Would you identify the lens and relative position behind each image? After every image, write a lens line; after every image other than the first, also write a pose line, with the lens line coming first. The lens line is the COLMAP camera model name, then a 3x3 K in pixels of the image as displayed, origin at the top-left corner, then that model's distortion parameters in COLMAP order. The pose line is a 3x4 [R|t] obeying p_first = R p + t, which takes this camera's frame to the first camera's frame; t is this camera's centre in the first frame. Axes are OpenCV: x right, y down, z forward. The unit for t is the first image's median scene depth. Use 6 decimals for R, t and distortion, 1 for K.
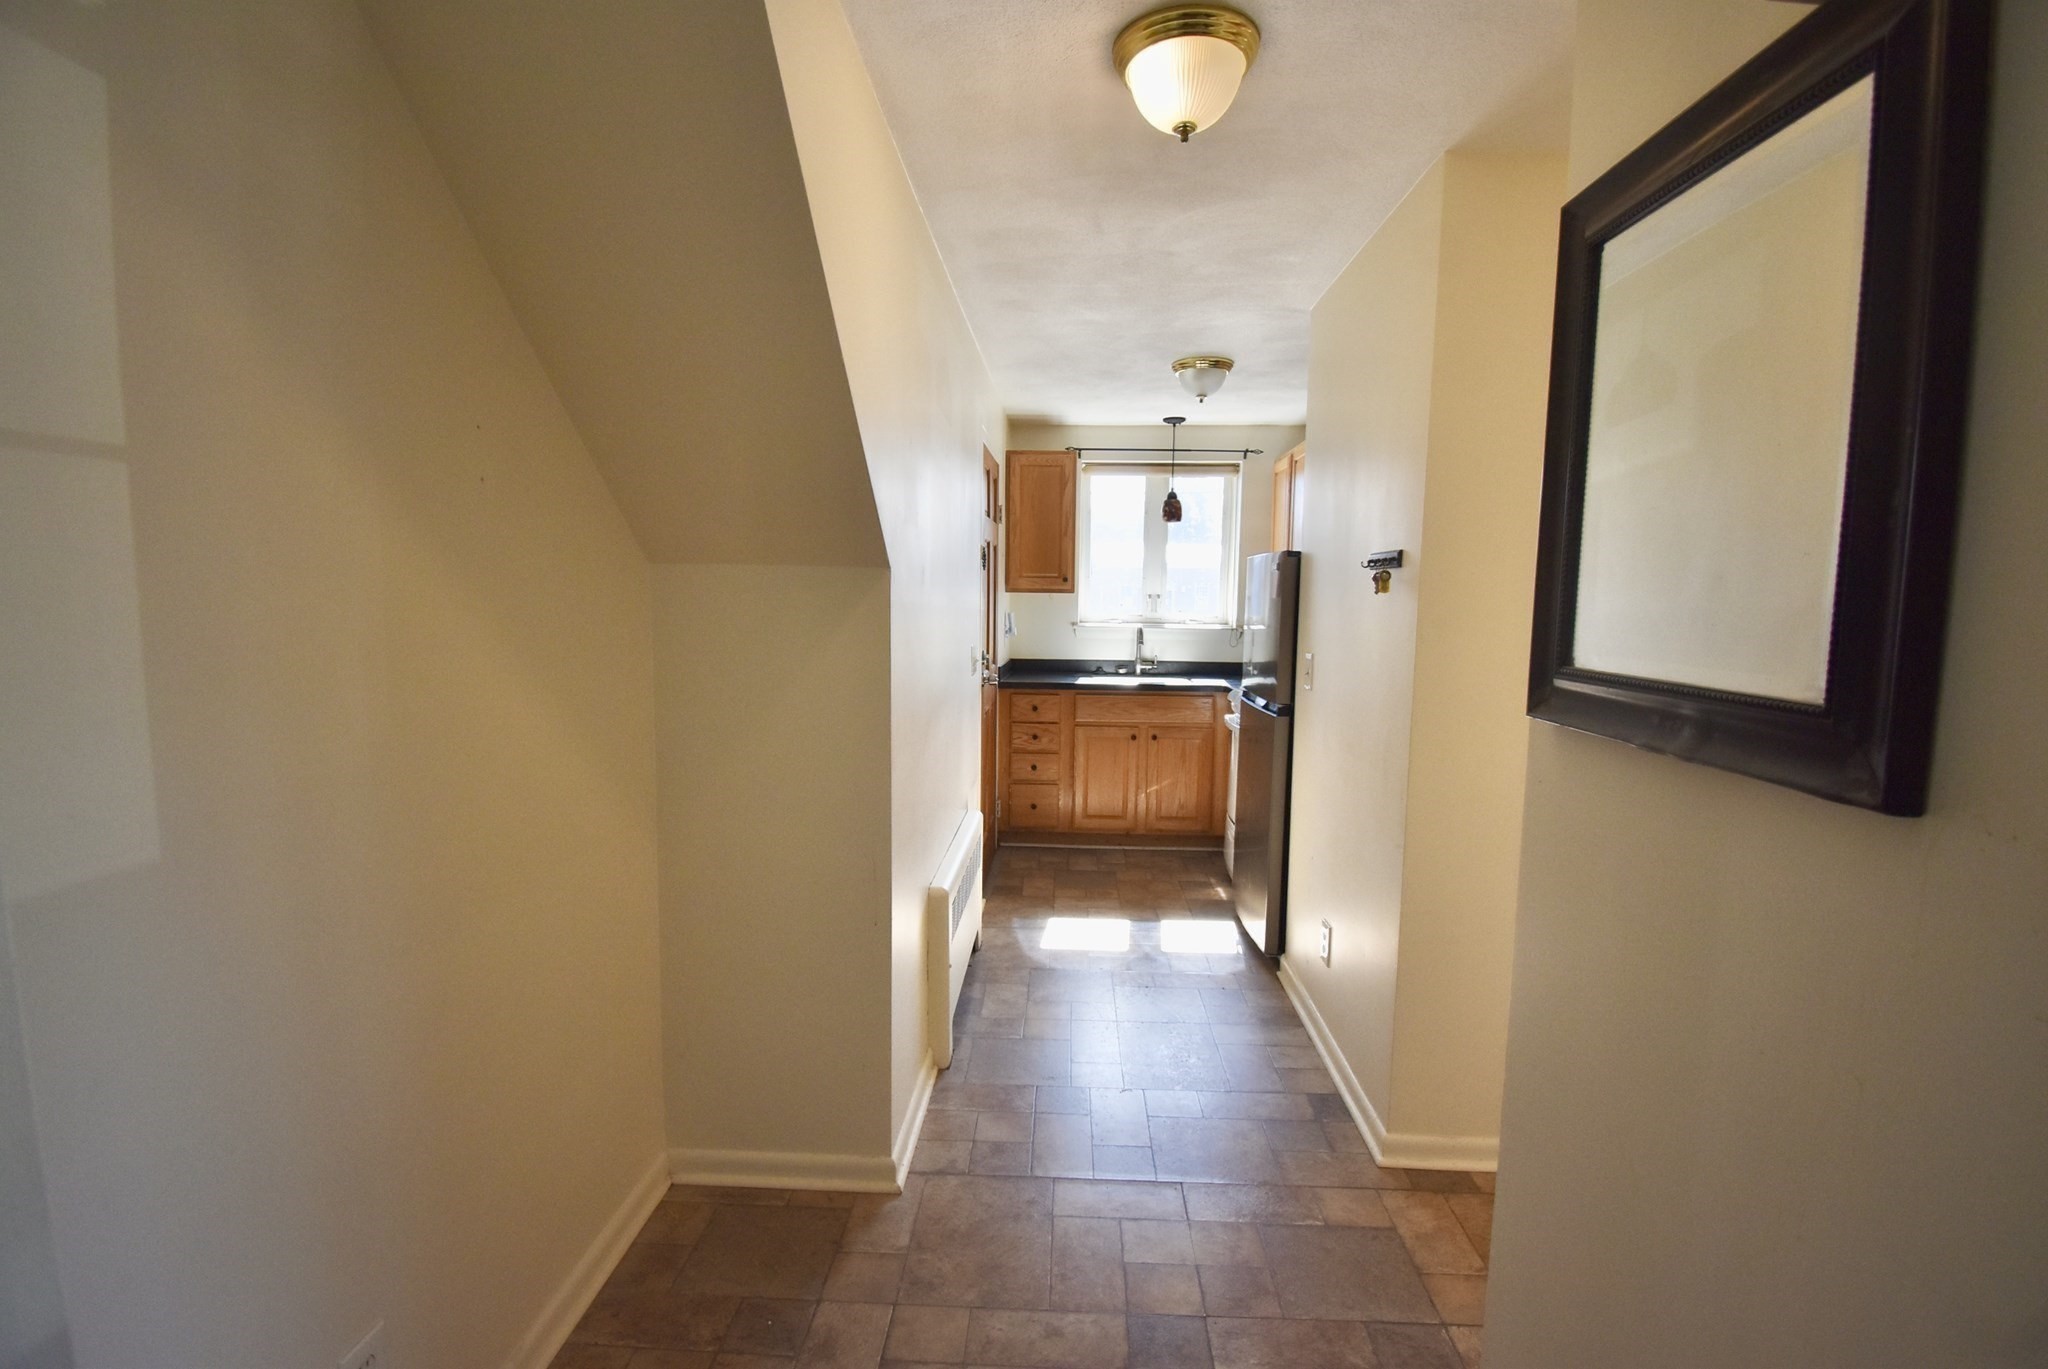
lens RADIAL K [[909.6, 0, 1025.5], [0, 909.6, 697.0], [0, 0, 1]] dist [0.014360, -0.023682]
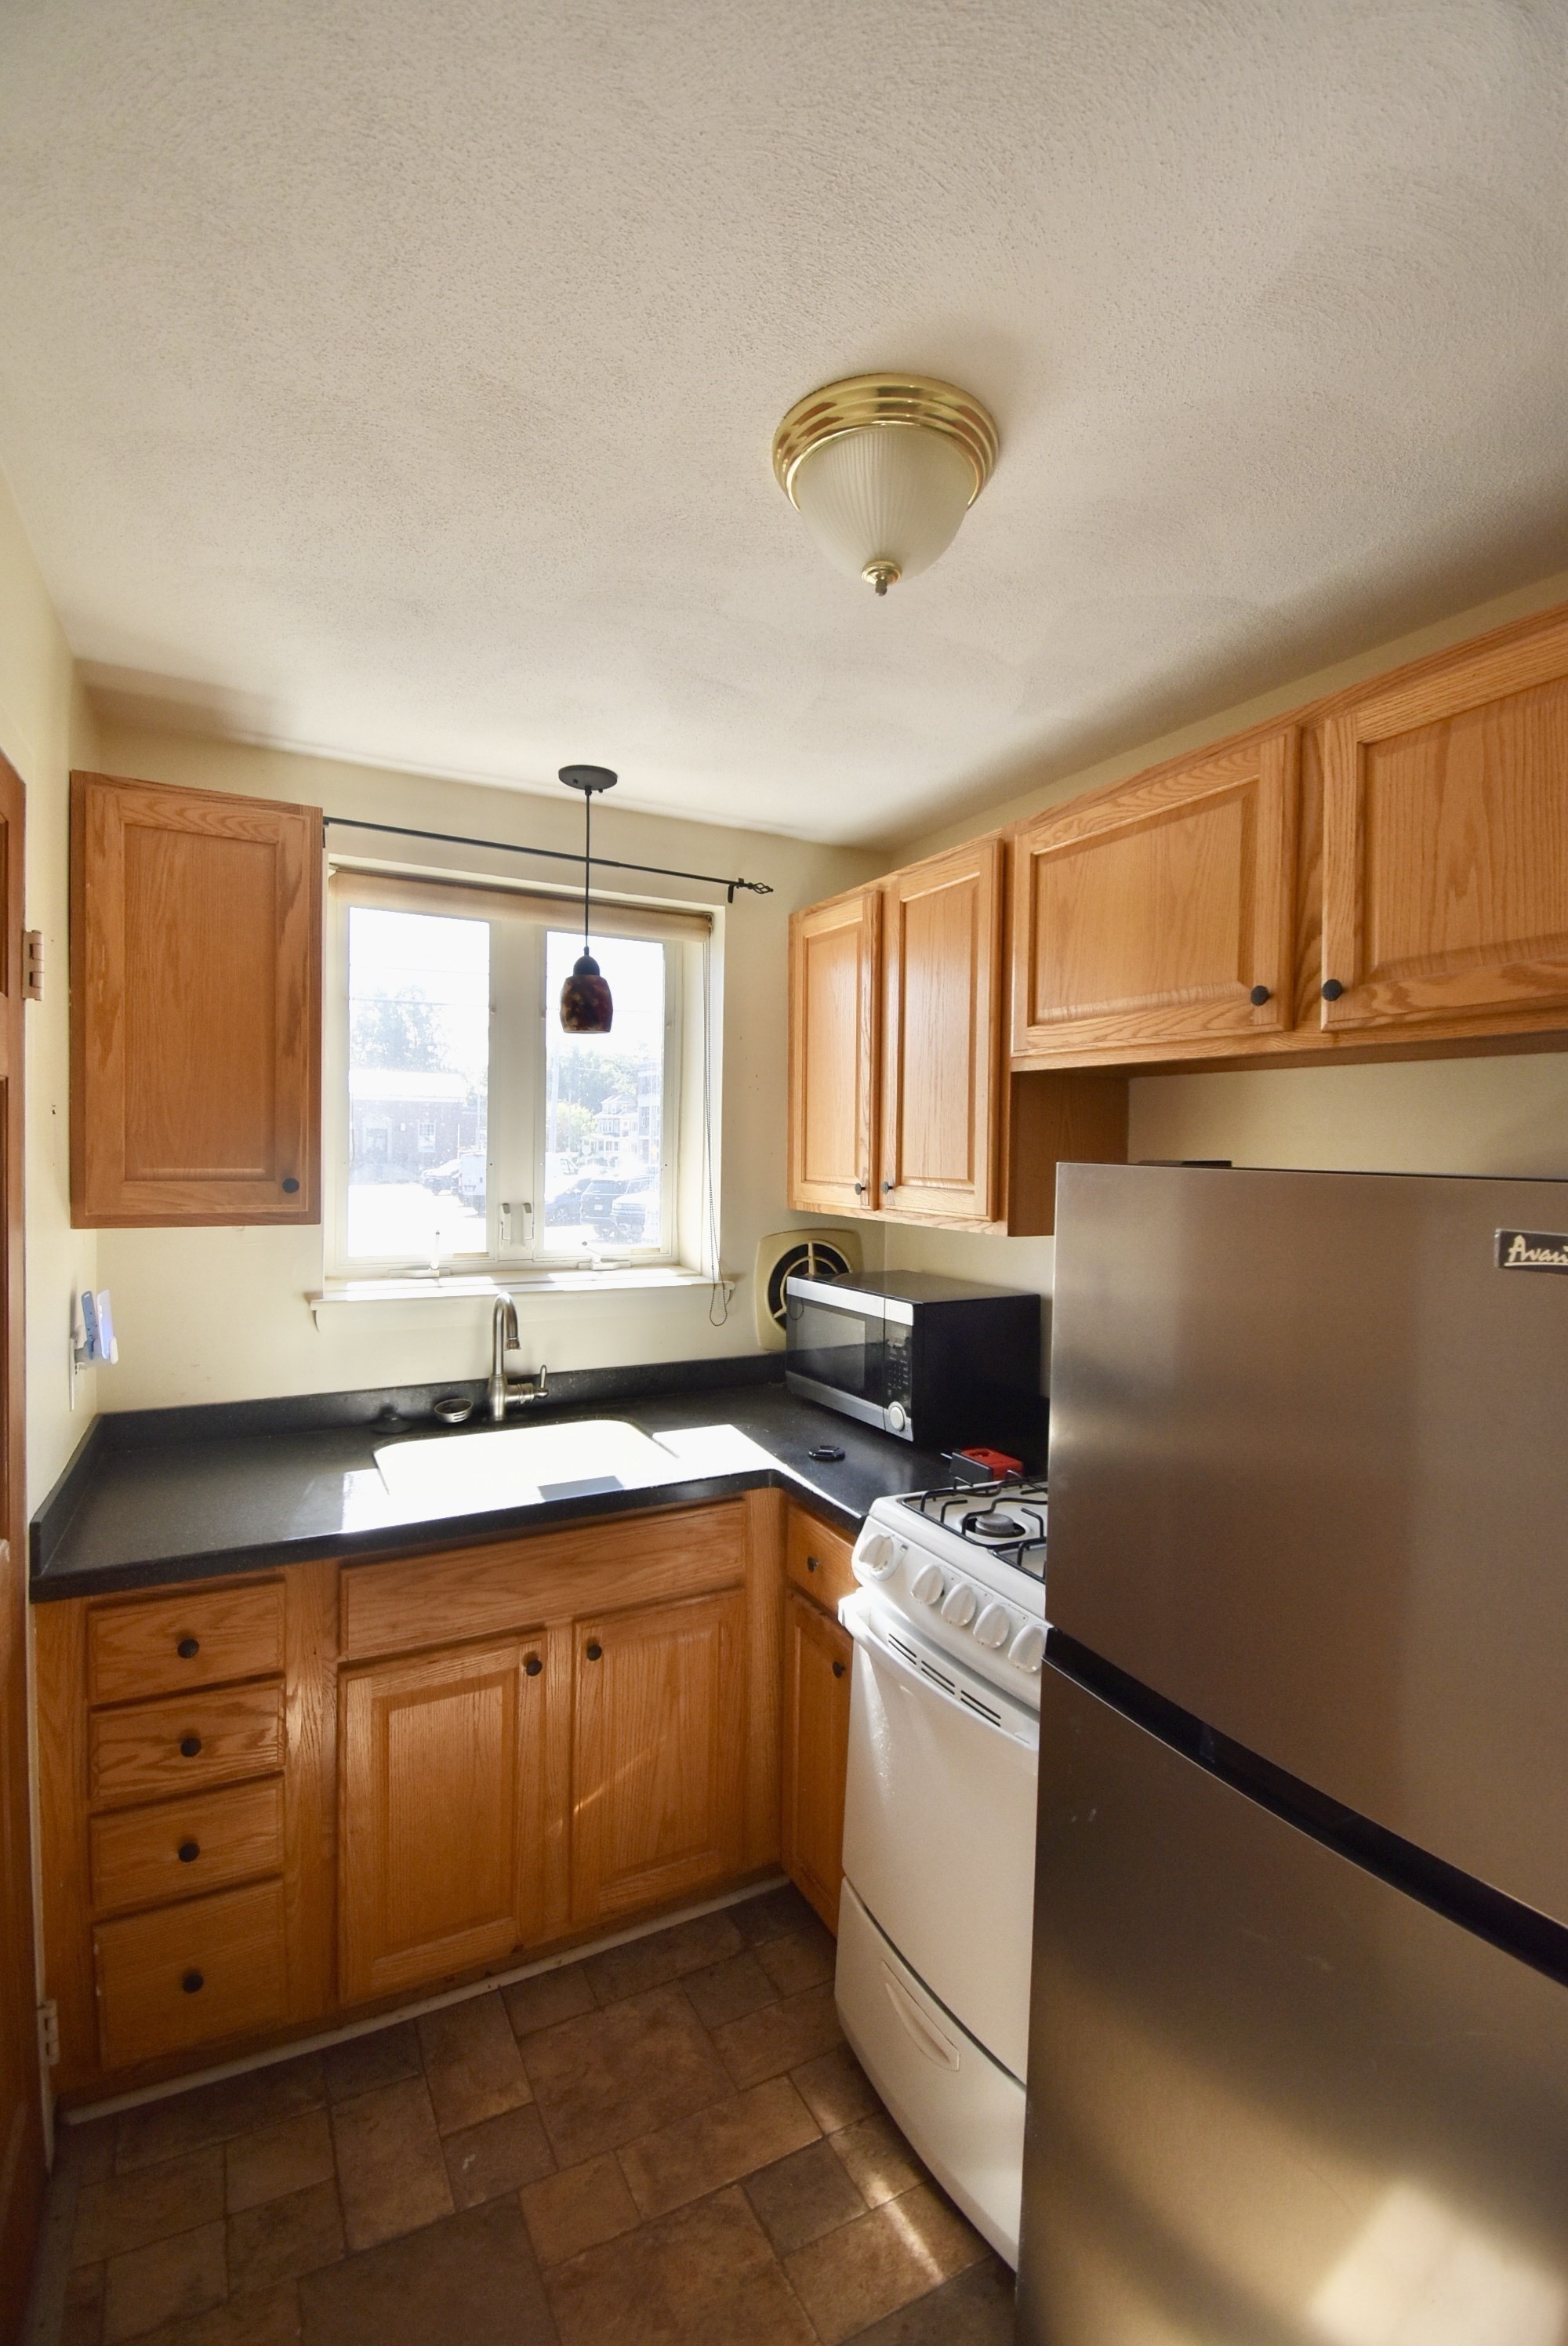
lens RADIAL K [[1041.9, 0, 801.7], [0, 1041.9, 1168.8], [0, 0, 1]] dist [0.014360, -0.023682]
pose [[0.857830, -0.009260, 0.513850, 0.008794], [0.048952, 0.996764, -0.063759, -0.106122], [-0.511597, 0.079848, 0.855507, 0.605205]]
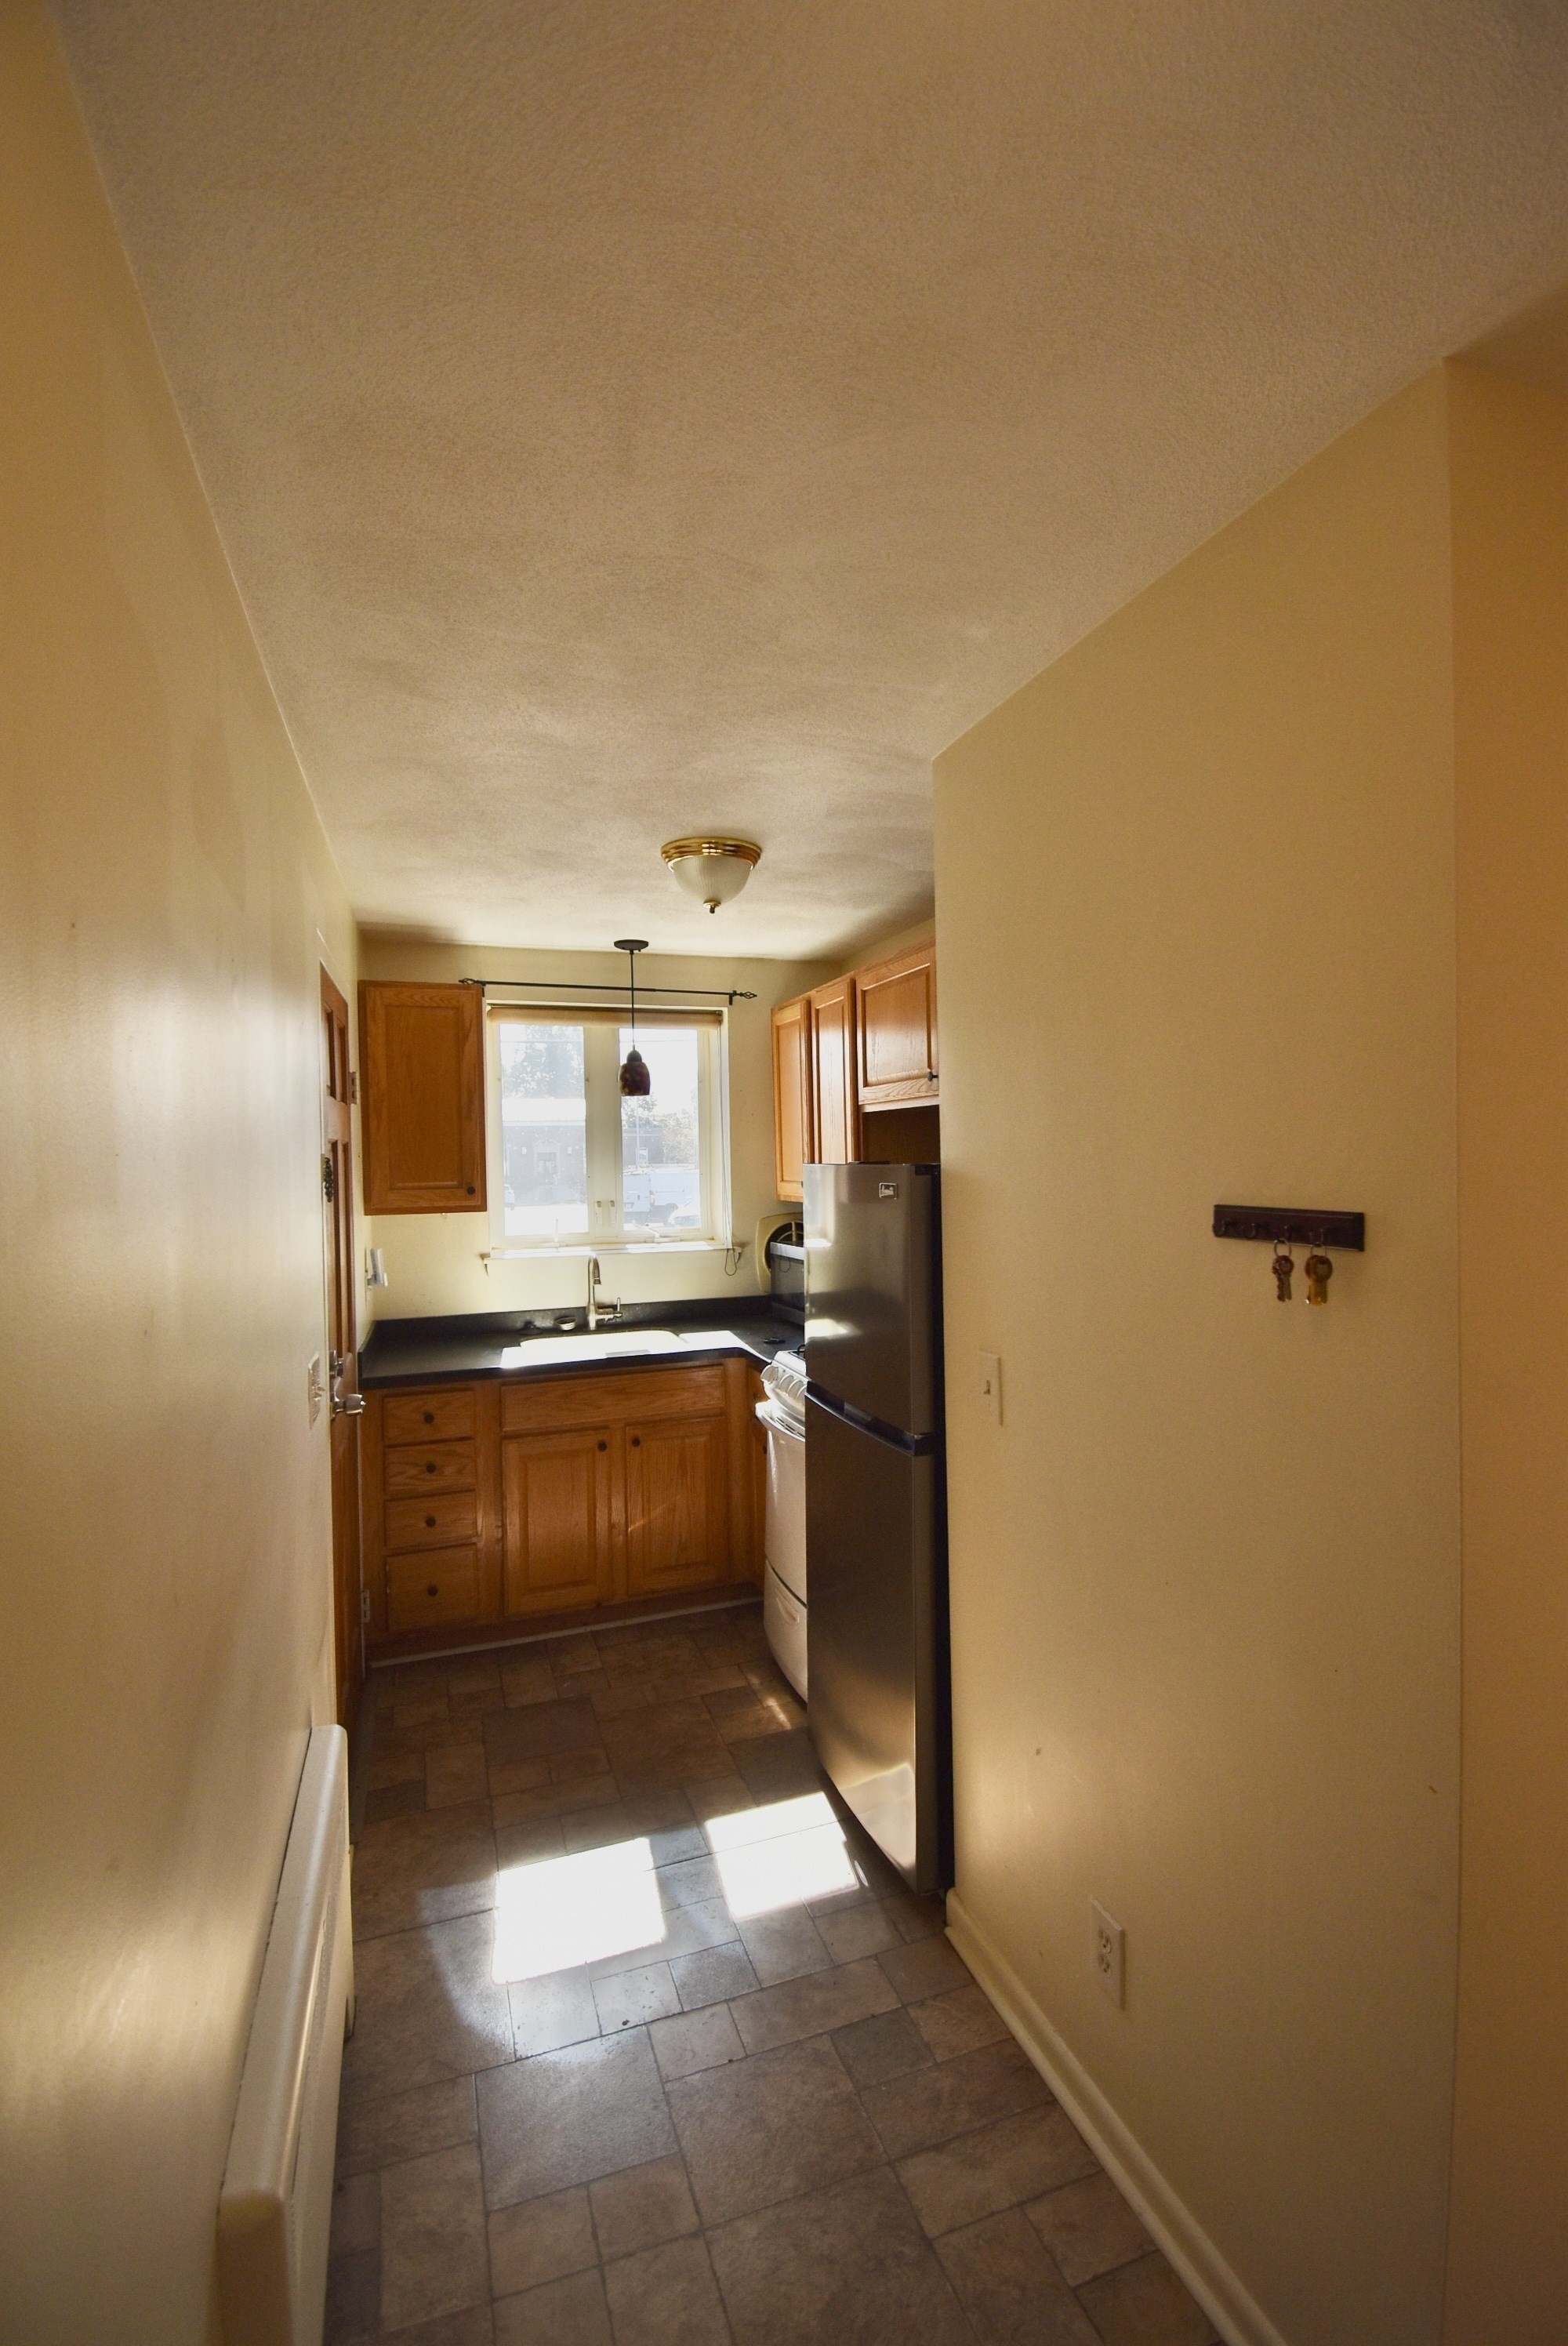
lens RADIAL K [[1041.9, 0, 801.7], [0, 1041.9, 1168.8], [0, 0, 1]] dist [0.014360, -0.023682]
pose [[0.923535, -0.033900, 0.382013, -0.018766], [0.070864, 0.994018, -0.083107, -0.072631], [-0.376910, 0.103823, 0.920413, 0.282651]]
